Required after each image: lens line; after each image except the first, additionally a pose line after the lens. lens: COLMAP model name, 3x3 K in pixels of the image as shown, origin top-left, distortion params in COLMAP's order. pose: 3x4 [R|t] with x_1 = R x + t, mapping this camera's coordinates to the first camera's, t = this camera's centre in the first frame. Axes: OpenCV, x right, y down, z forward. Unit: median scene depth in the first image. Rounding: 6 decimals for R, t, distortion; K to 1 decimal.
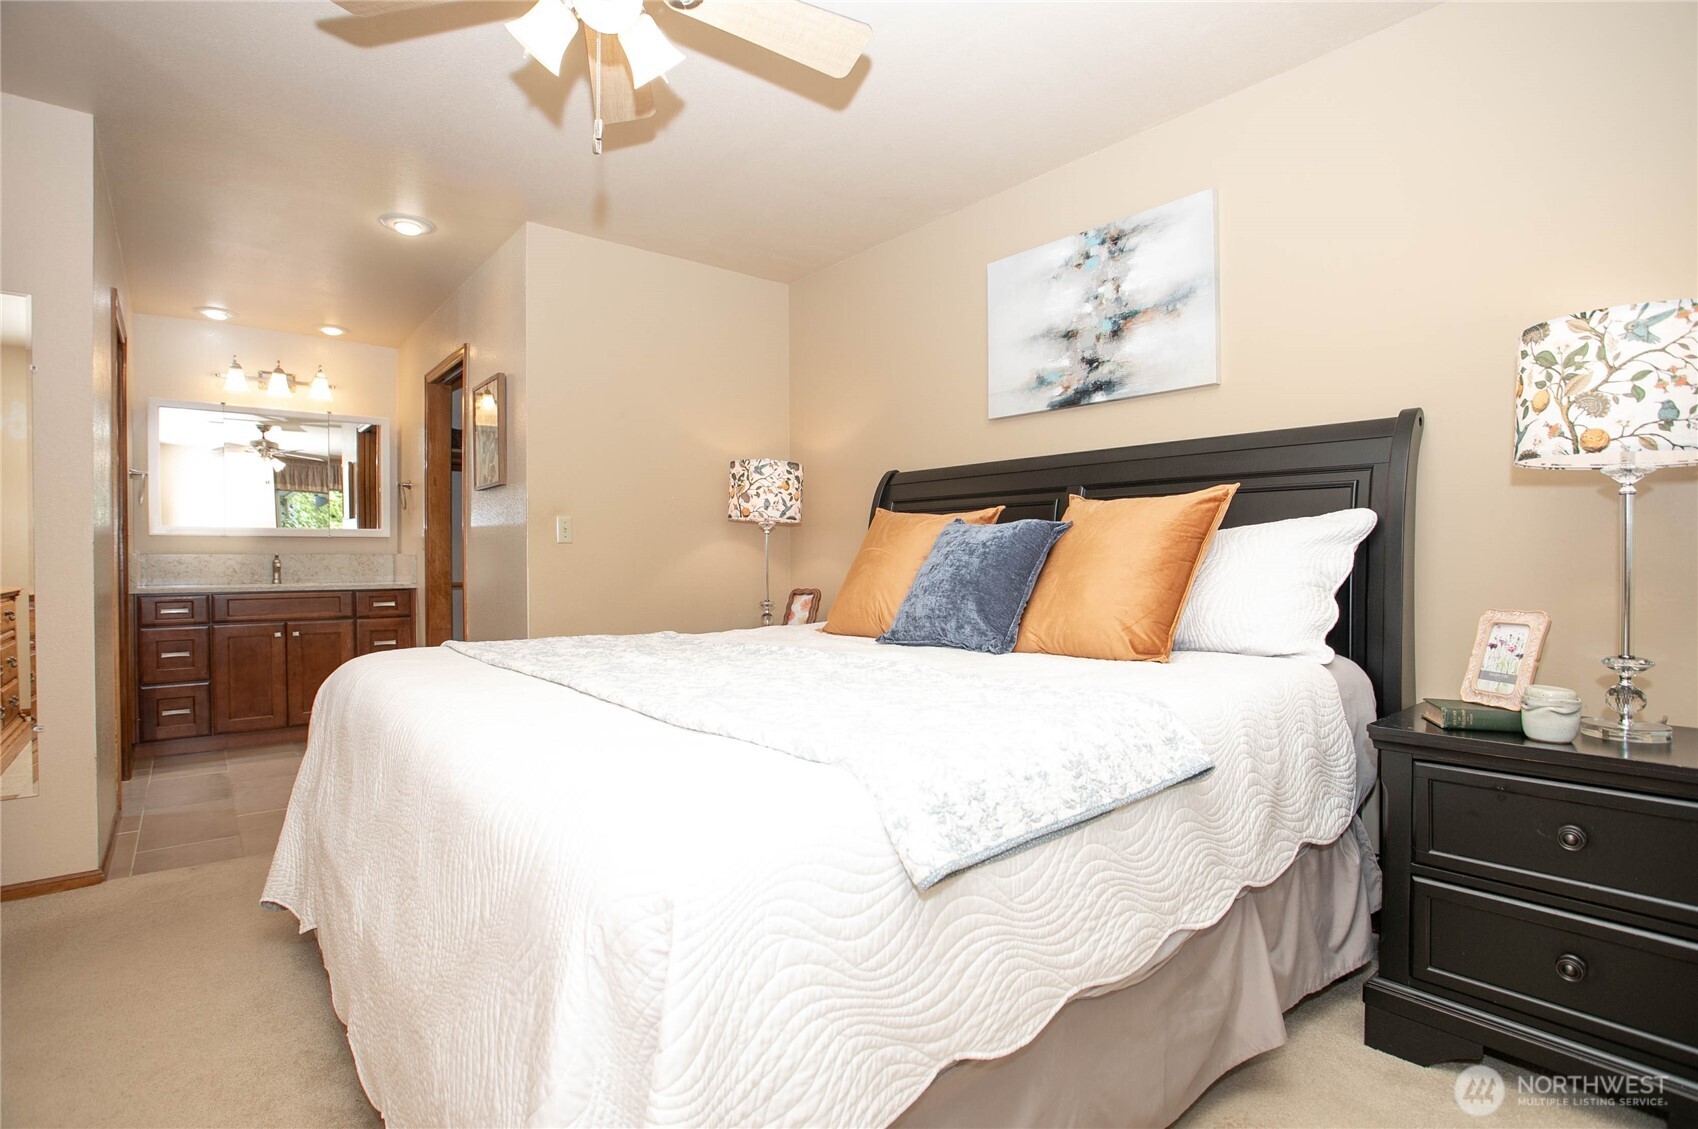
lens RADIAL K [[827.5, 0, 857.6], [0, 827.5, 565.1], [0, 0, 1]] dist [-0.070878, 0.028668]
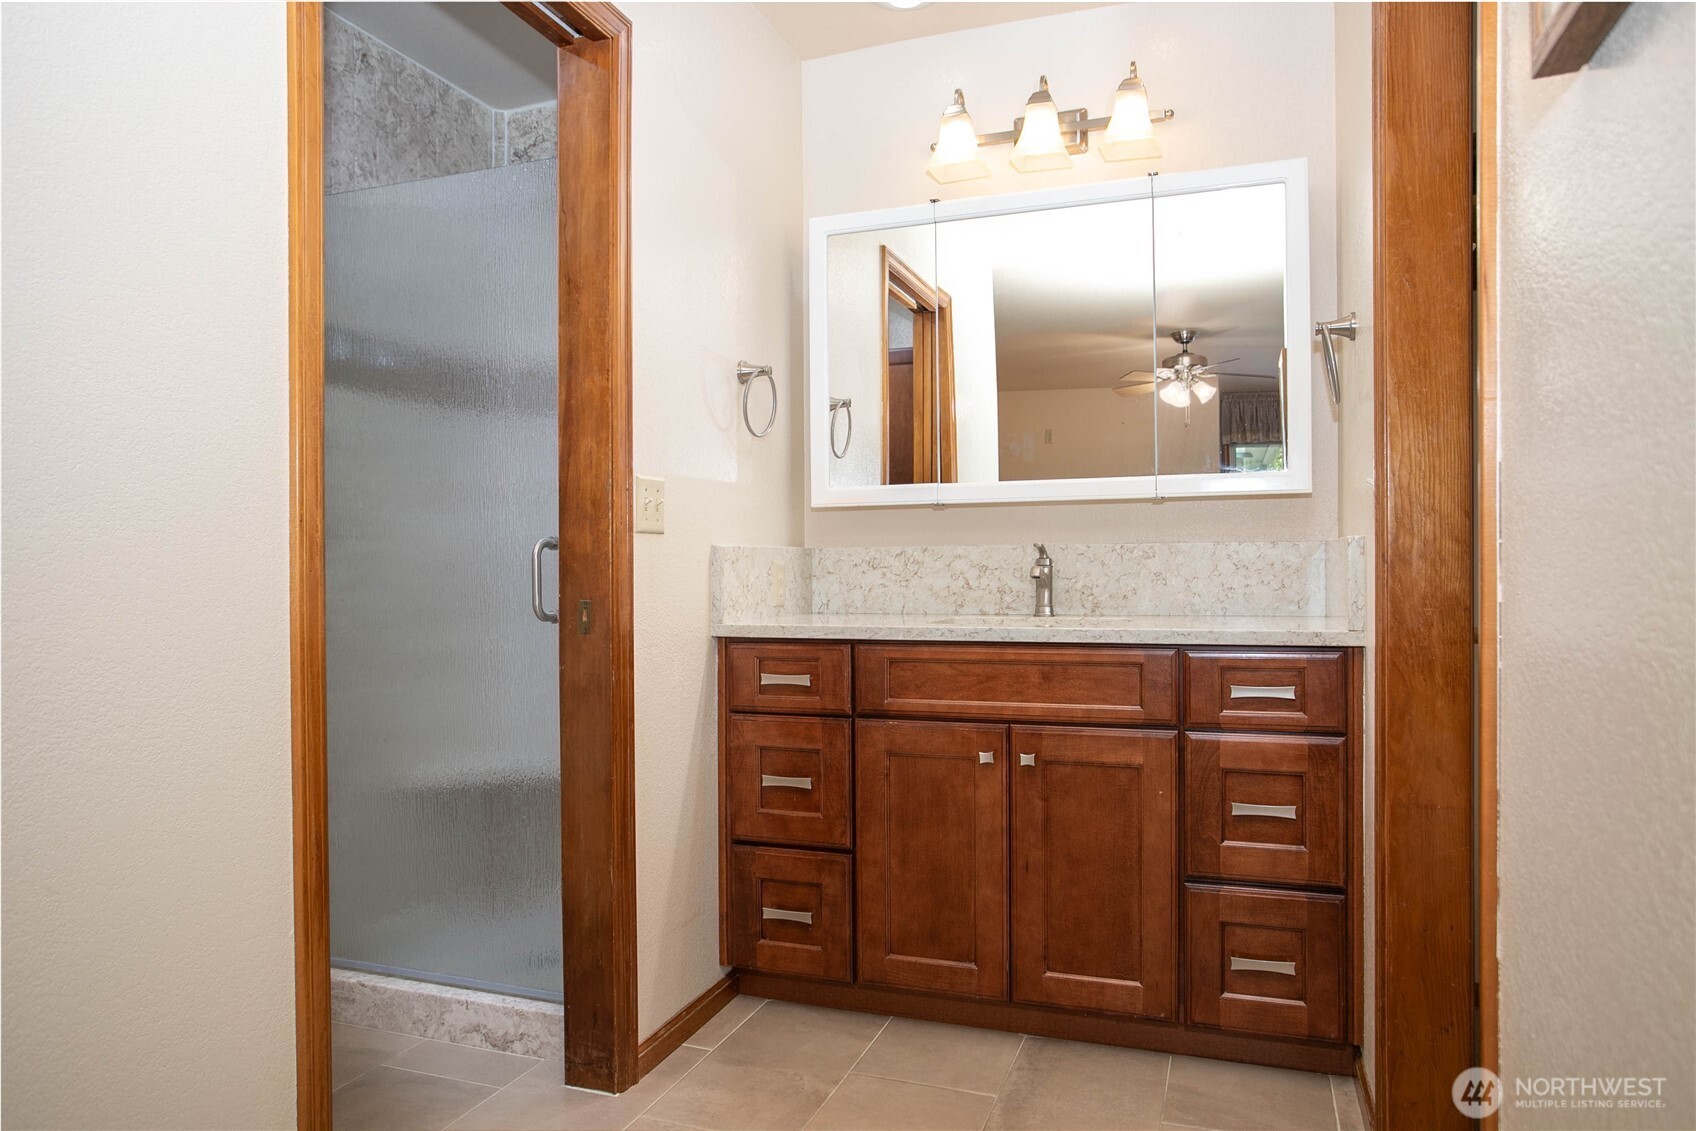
lens RADIAL K [[1075.8, 0, 854.8], [0, 1075.8, 570.7], [0, 0, 1]] dist [-0.045229, 0.044993]
pose [[0.497042, 0.003163, -0.867721, -0.385047], [-0.002295, 0.999995, 0.002330, -0.002251], [0.867724, 0.000833, 0.497046, 0.846854]]
